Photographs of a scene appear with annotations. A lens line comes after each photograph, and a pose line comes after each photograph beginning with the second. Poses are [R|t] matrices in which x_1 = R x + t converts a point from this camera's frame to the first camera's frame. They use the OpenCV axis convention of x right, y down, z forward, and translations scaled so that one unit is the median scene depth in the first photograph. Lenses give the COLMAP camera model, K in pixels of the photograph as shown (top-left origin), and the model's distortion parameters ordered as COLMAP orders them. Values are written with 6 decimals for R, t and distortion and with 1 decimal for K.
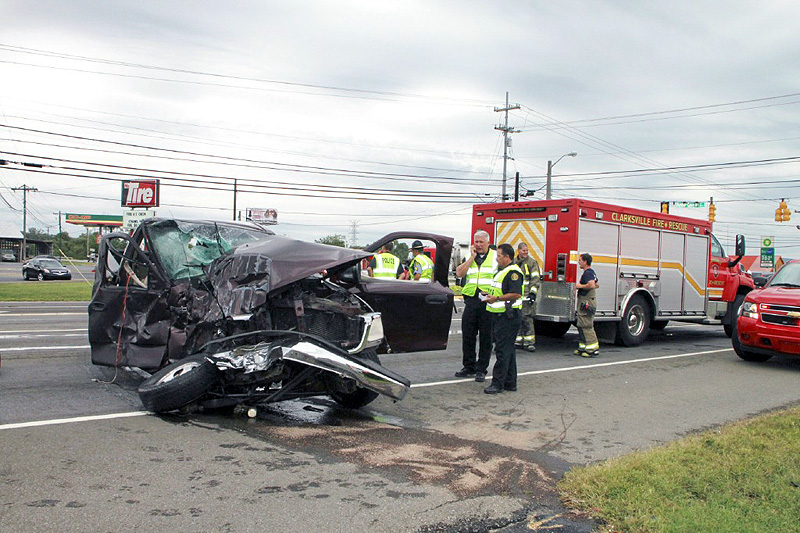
lens RADIAL K [[772.4, 0, 397.0], [0, 772.4, 262.6], [0, 0, 1]] dist [-0.120602, 0.018321]
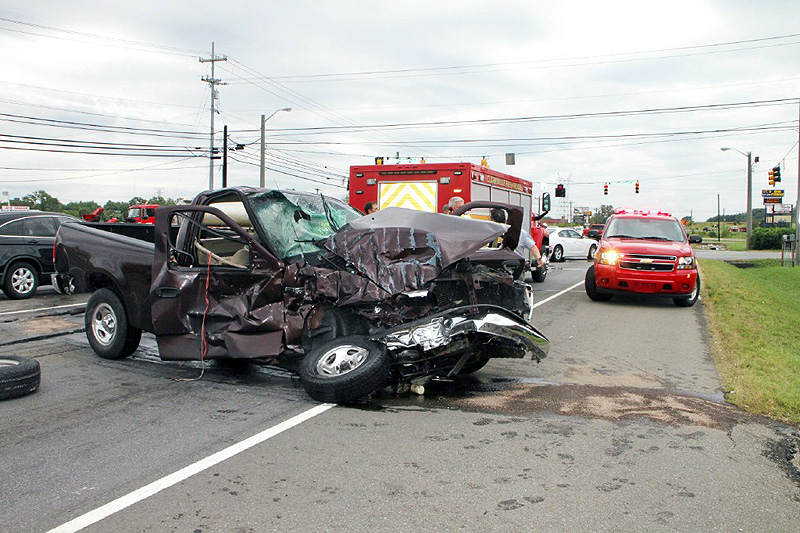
lens RADIAL K [[772.4, 0, 397.0], [0, 772.4, 262.6], [0, 0, 1]] dist [-0.120602, 0.018321]
pose [[0.885584, -0.048586, 0.461932, -0.651793], [0.018871, 0.997456, 0.068736, -0.034744], [-0.464097, -0.052154, 0.884248, 0.144496]]
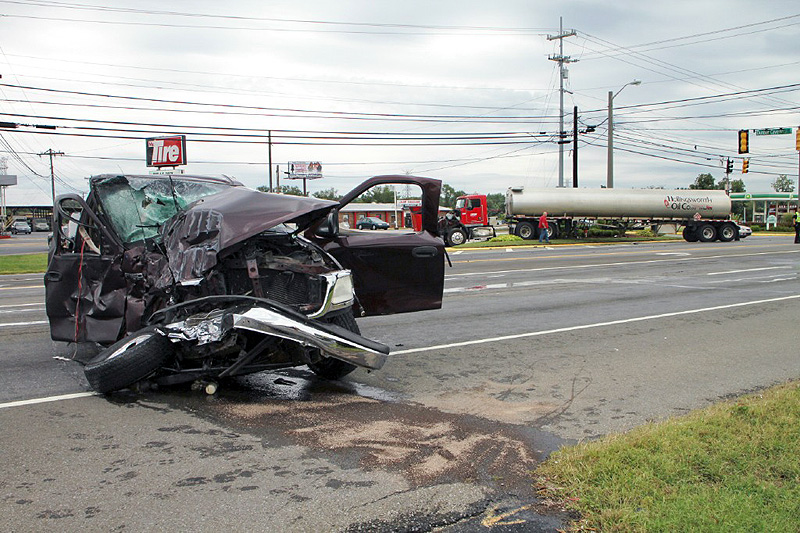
lens RADIAL K [[827.4, 0, 400.0], [0, 827.4, 266.5], [0, 0, 1]] dist [-0.088018, 0.011882]
pose [[0.996154, -0.041584, -0.077123, 0.106027], [0.046370, 0.997039, 0.061348, 0.006426], [0.074343, -0.064688, 0.995132, 0.078023]]
